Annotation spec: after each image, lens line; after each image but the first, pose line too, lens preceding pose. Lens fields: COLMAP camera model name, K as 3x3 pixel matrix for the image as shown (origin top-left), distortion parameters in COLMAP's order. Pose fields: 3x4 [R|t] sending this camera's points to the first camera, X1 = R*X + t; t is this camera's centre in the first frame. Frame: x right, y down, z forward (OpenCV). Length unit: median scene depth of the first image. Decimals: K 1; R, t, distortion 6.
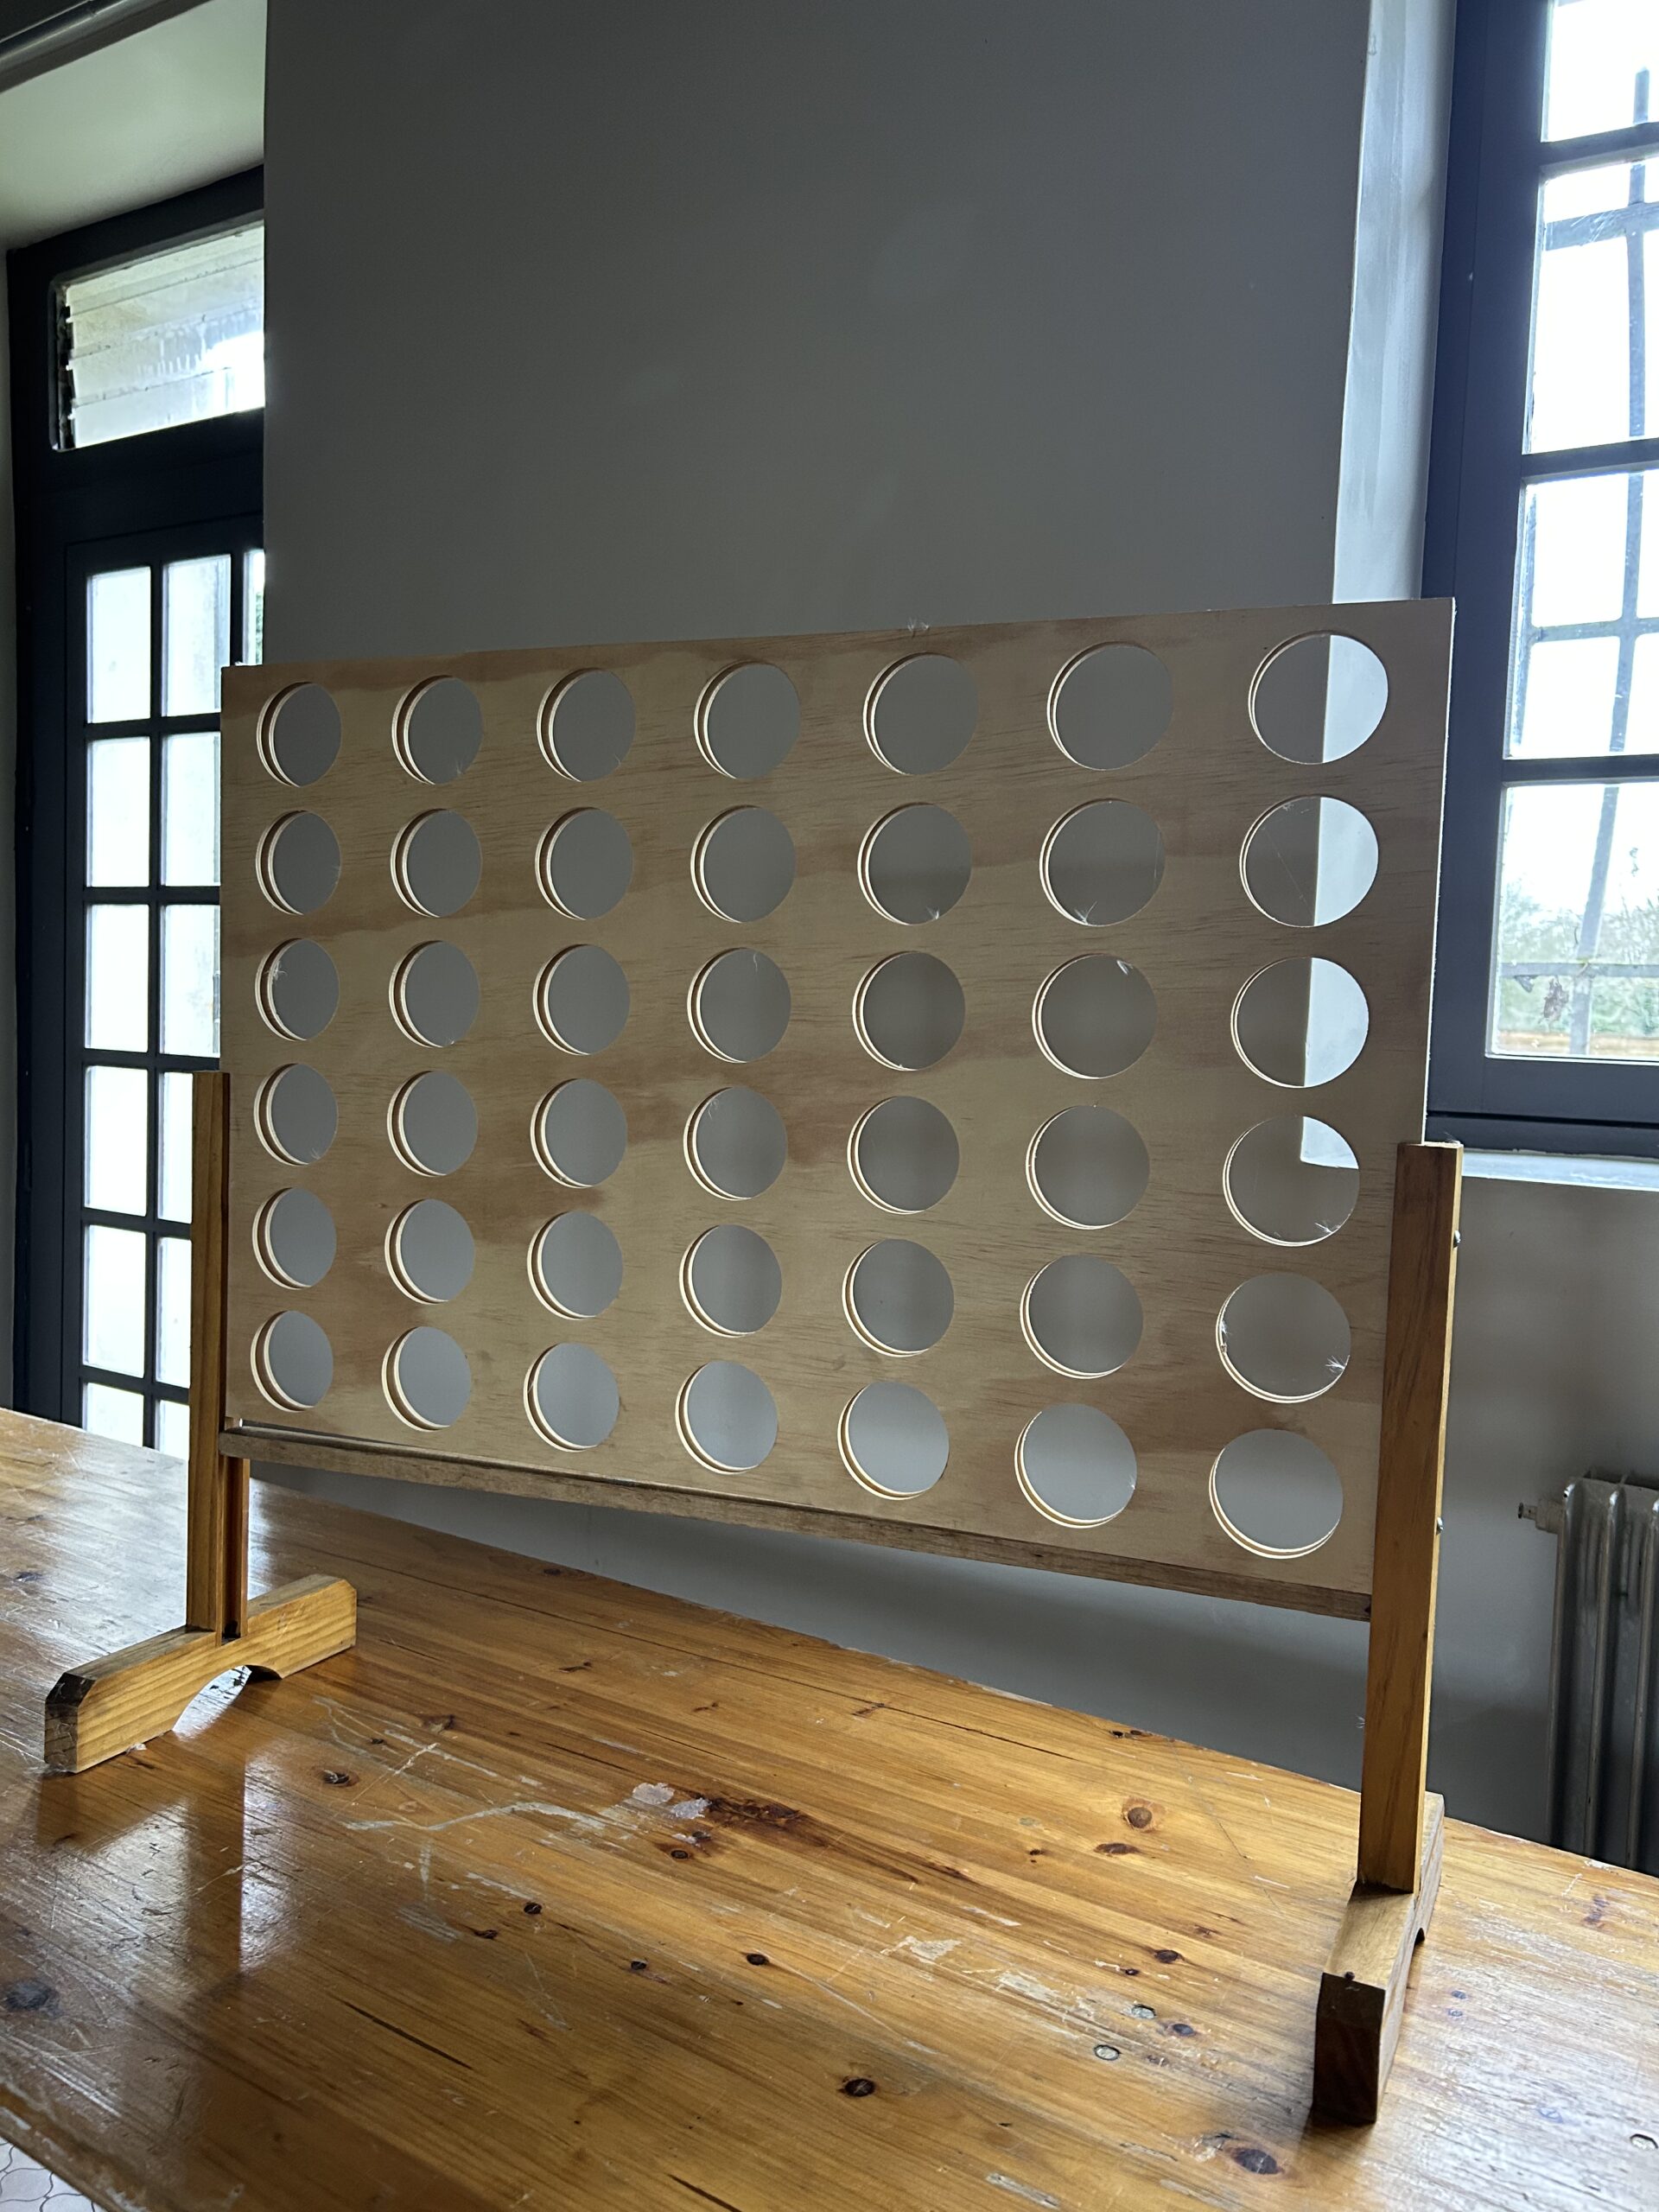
lens RADIAL K [[1662.6, 0, 845.1], [0, 1662.6, 1109.9], [0, 0, 1]] dist [0.002833, -0.022460]
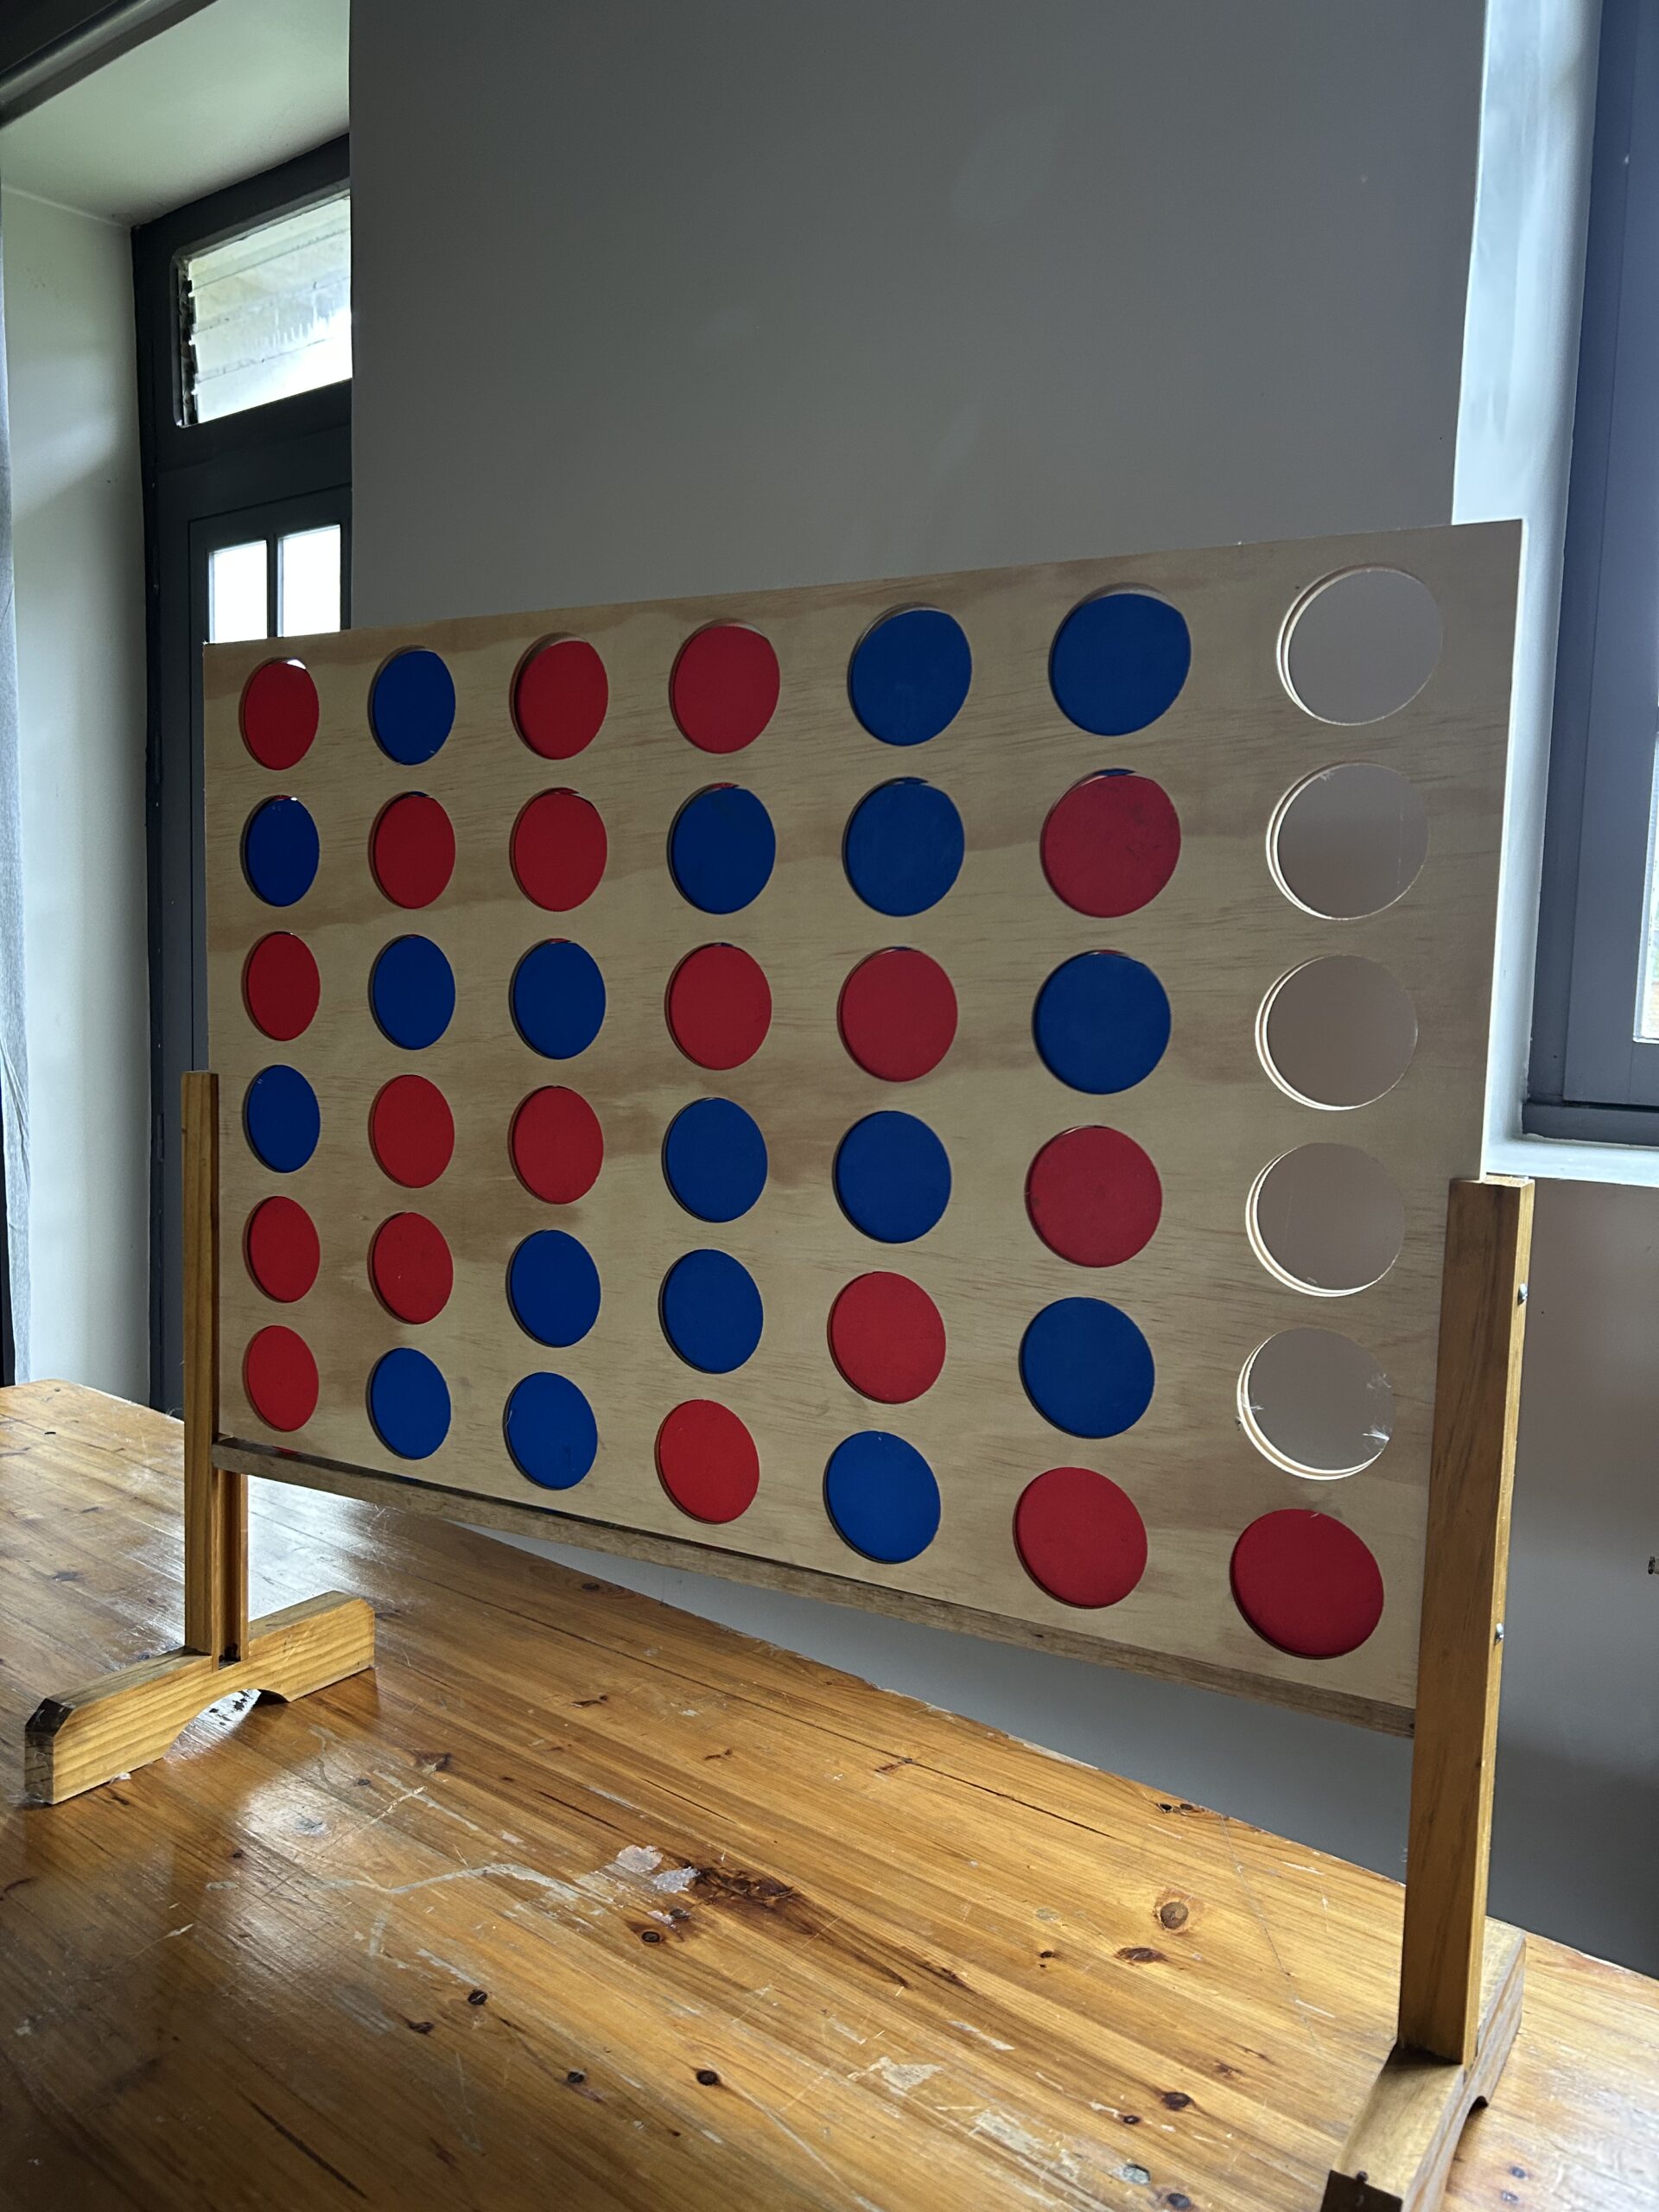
lens RADIAL K [[1662.6, 0, 824.6], [0, 1662.6, 1111.8], [0, 0, 1]] dist [0.002833, -0.022460]
pose [[0.993793, 0.003556, -0.111191, 0.093349], [-0.000656, 0.999659, 0.026104, -0.029511], [0.111246, -0.025869, 0.993456, 0.111731]]
